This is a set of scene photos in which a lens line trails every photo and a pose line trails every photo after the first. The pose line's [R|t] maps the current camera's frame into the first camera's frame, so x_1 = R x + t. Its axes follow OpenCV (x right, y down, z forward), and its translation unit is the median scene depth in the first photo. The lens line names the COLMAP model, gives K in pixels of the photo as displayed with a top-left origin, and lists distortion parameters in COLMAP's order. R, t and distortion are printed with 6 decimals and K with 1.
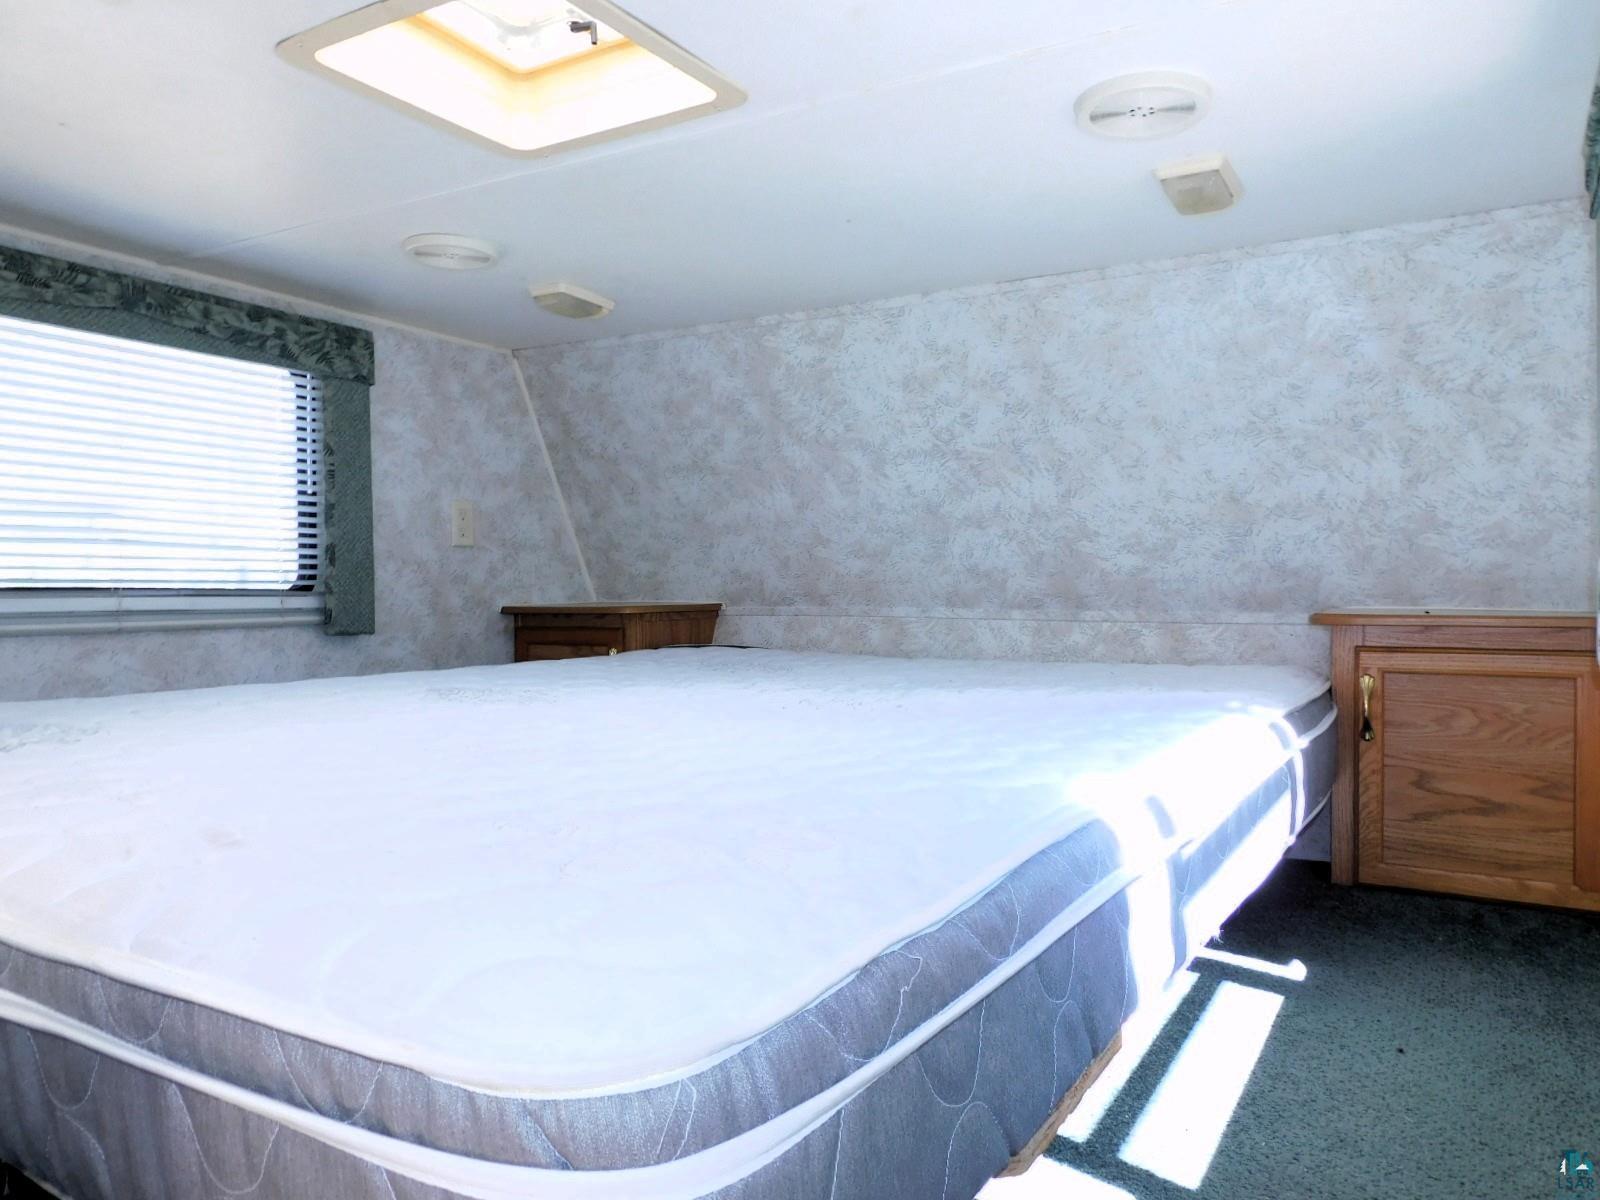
lens RADIAL K [[1134.6, 0, 798.6], [0, 1134.6, 604.1], [0, 0, 1]] dist [-0.033461, 0.000269]
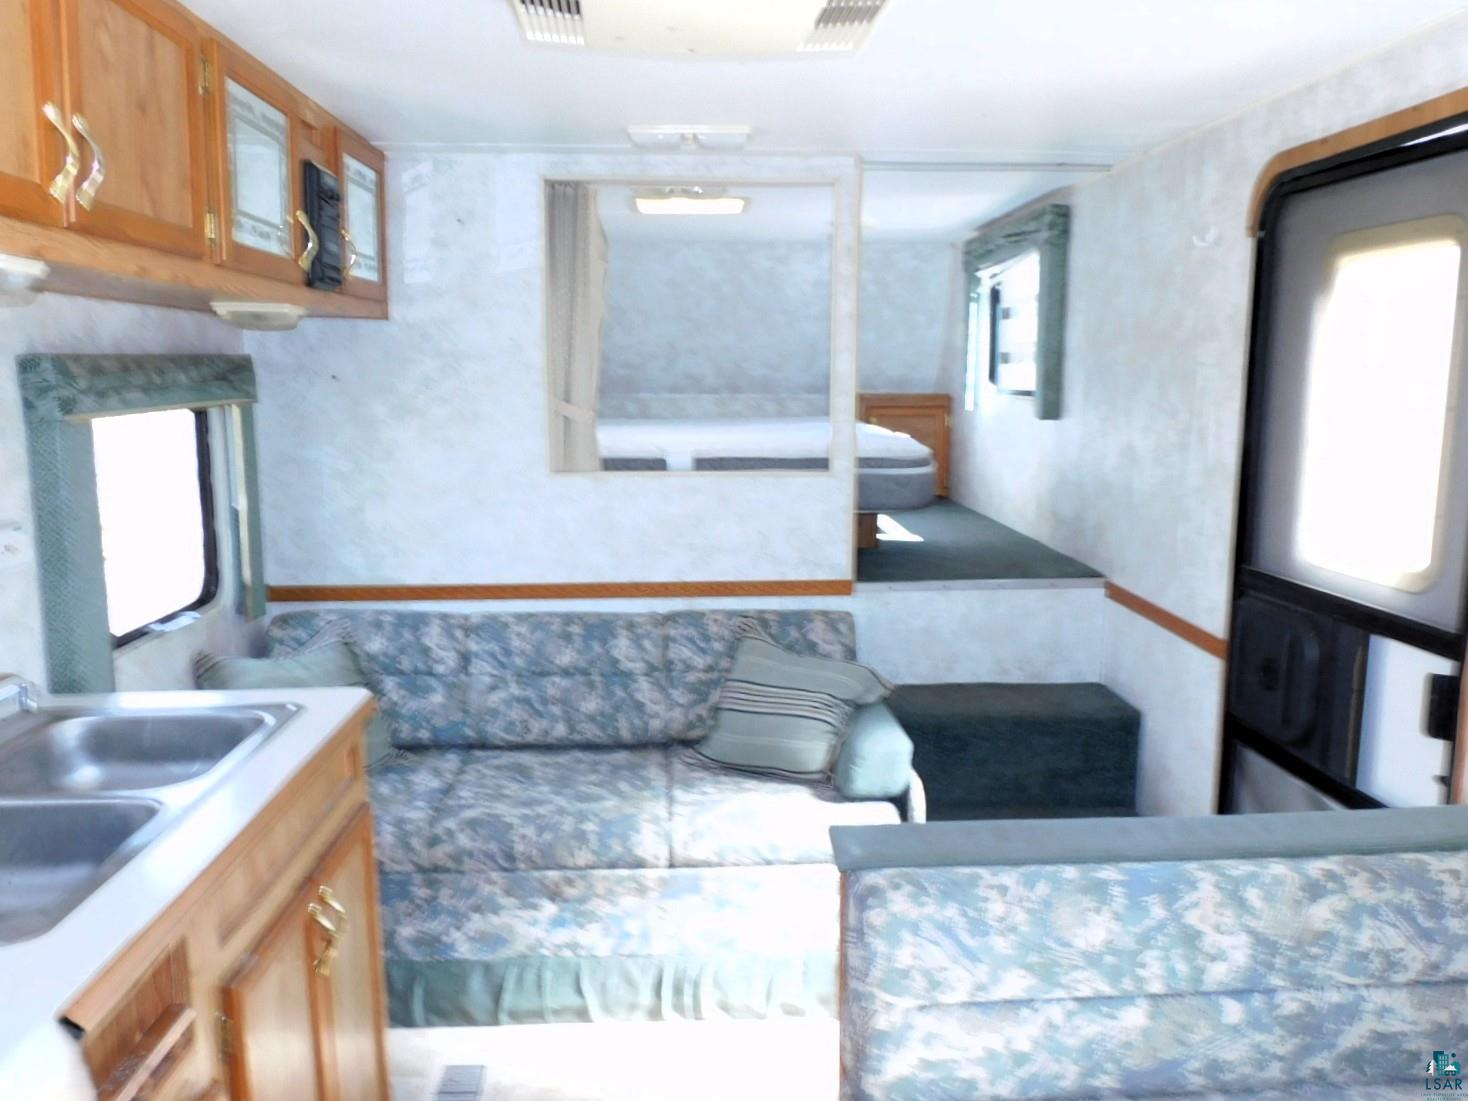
lens RADIAL K [[1041.0, 0, 736.8], [0, 1041.0, 549.1], [0, 0, 1]] dist [-0.033461, 0.000269]
pose [[0.838146, -0.076465, 0.540060, -0.867711], [0.008494, 0.991835, 0.127247, 0.047018], [-0.545380, -0.102065, 0.831952, -0.703417]]
